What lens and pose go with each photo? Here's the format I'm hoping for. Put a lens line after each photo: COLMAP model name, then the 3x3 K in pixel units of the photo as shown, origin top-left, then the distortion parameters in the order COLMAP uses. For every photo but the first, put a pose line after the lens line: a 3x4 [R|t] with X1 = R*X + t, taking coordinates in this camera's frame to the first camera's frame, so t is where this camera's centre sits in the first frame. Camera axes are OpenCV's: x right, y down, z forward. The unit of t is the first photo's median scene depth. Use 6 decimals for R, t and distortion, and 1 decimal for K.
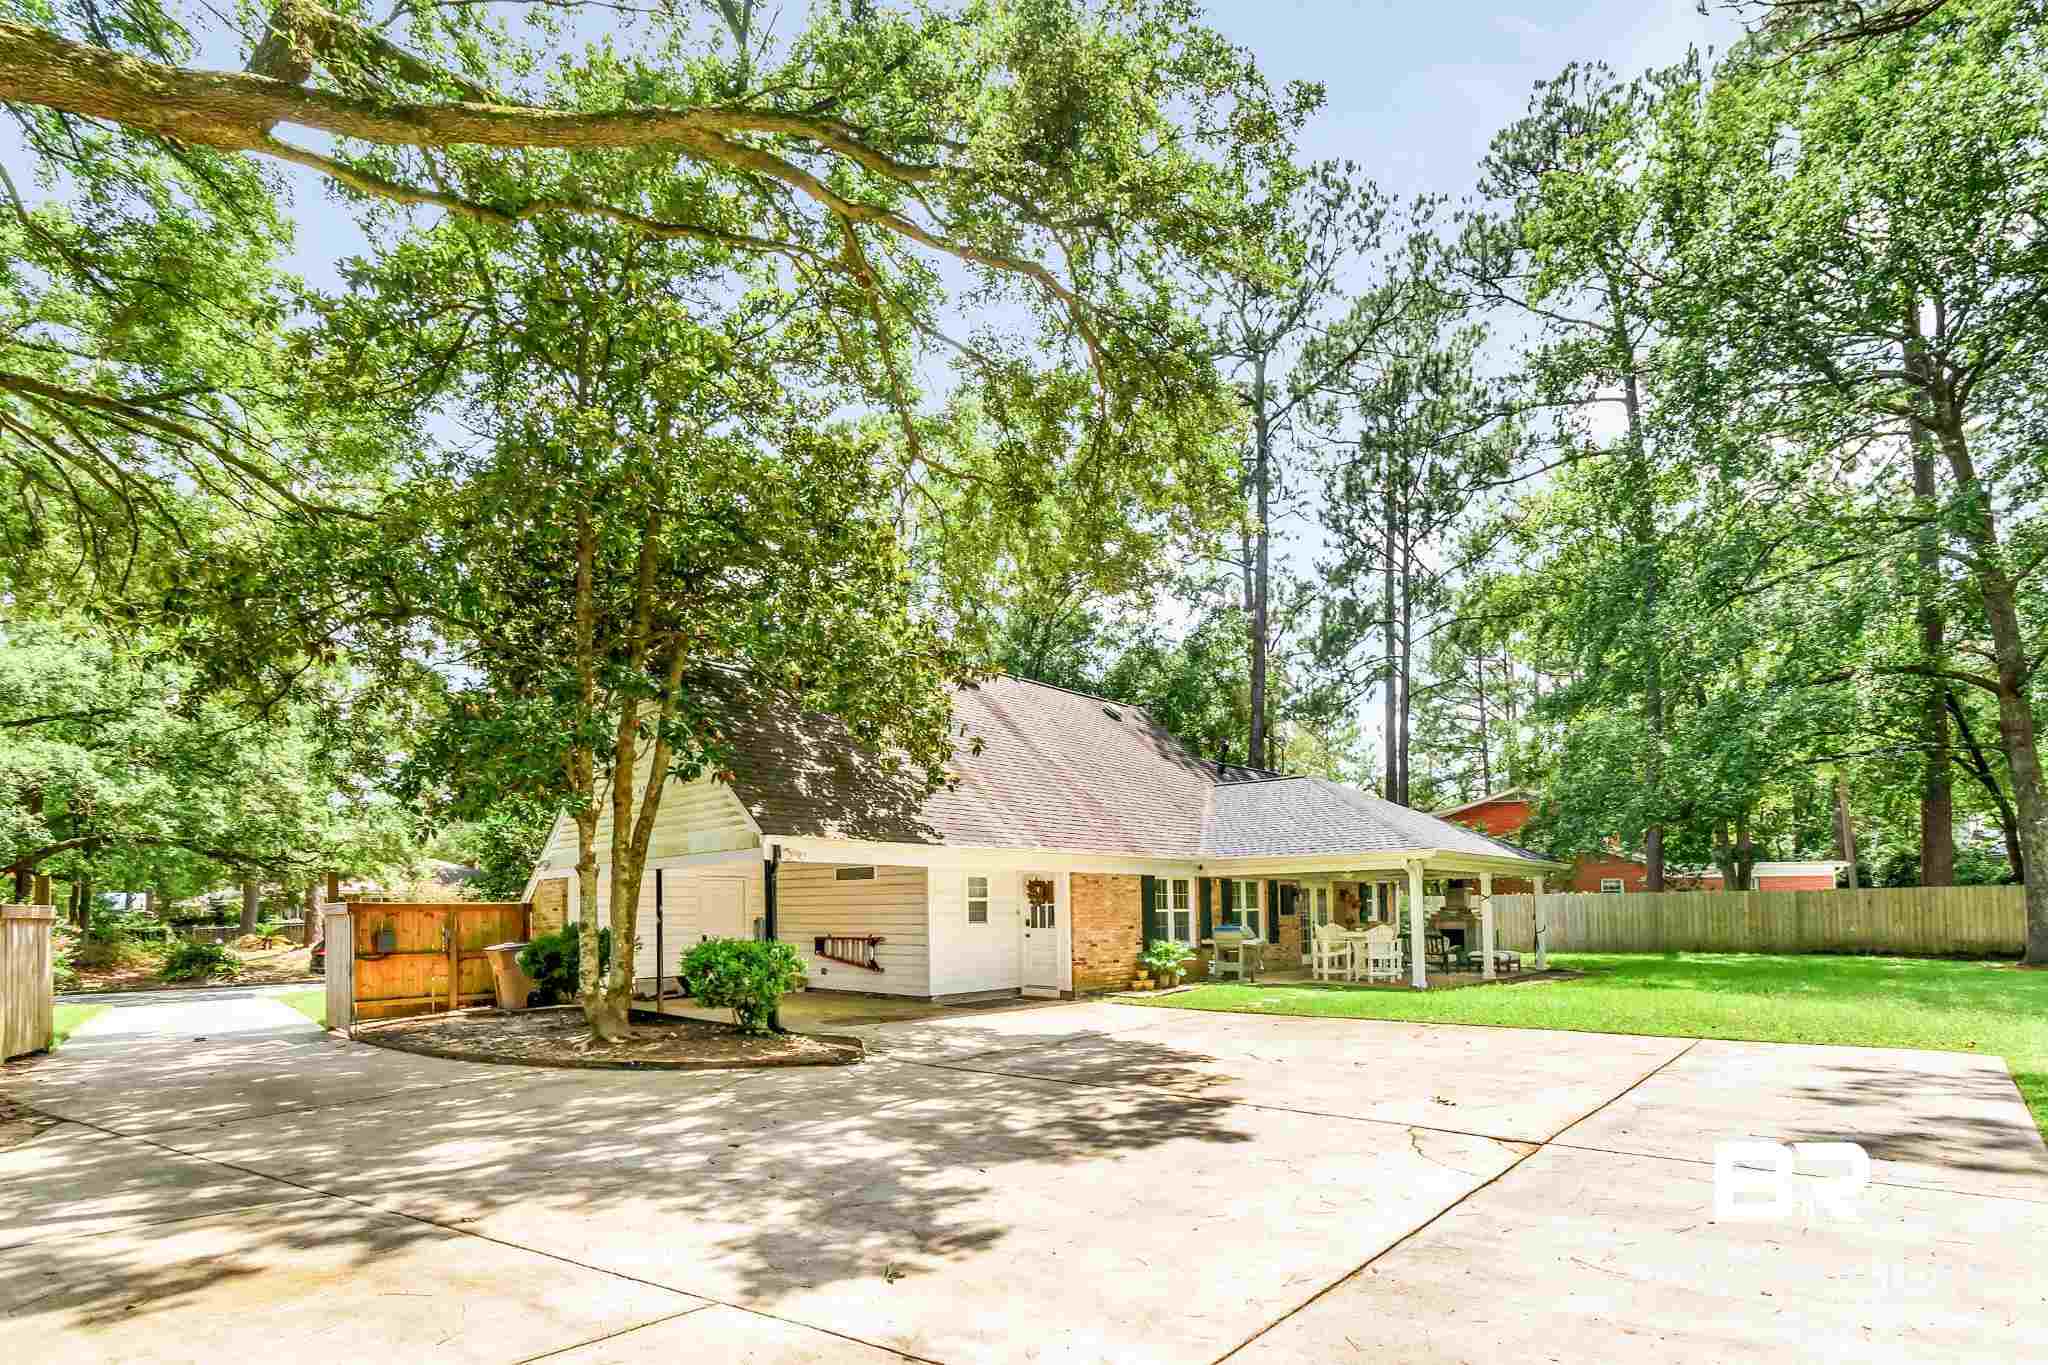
lens RADIAL K [[843.7, 0, 1024.0], [0, 843.7, 682.5], [0, 0, 1]] dist [0.000964, 0.000170]
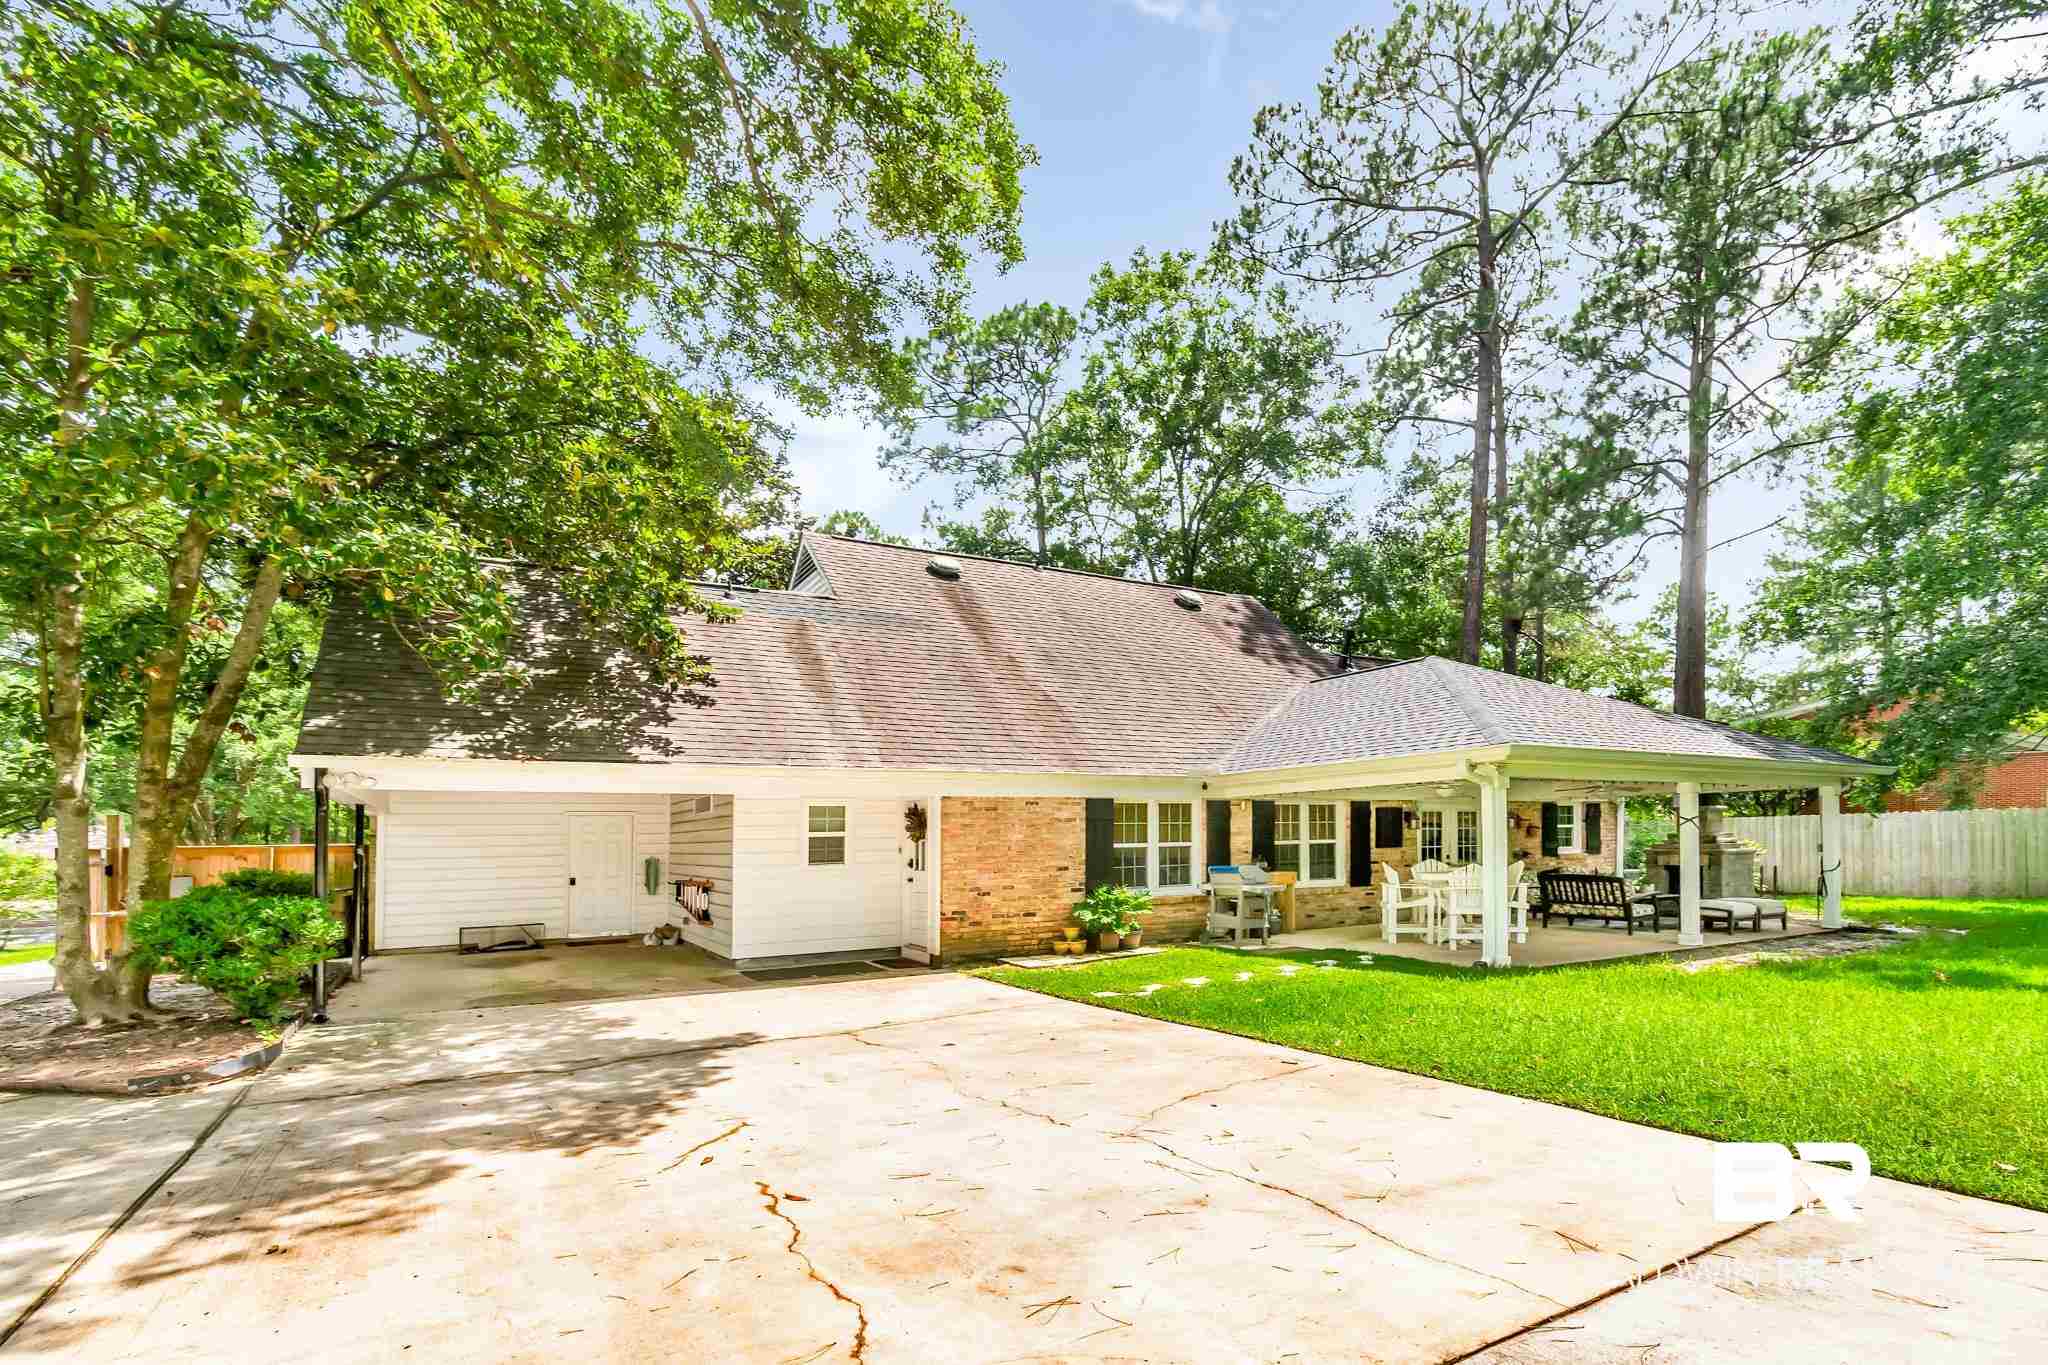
lens RADIAL K [[843.7, 0, 1024.0], [0, 843.7, 682.5], [0, 0, 1]] dist [0.000964, 0.000170]
pose [[0.953028, -0.064491, -0.295936, 0.331226], [0.087453, 0.994045, 0.065010, 0.080813], [0.289981, -0.087837, 0.952993, 0.314225]]
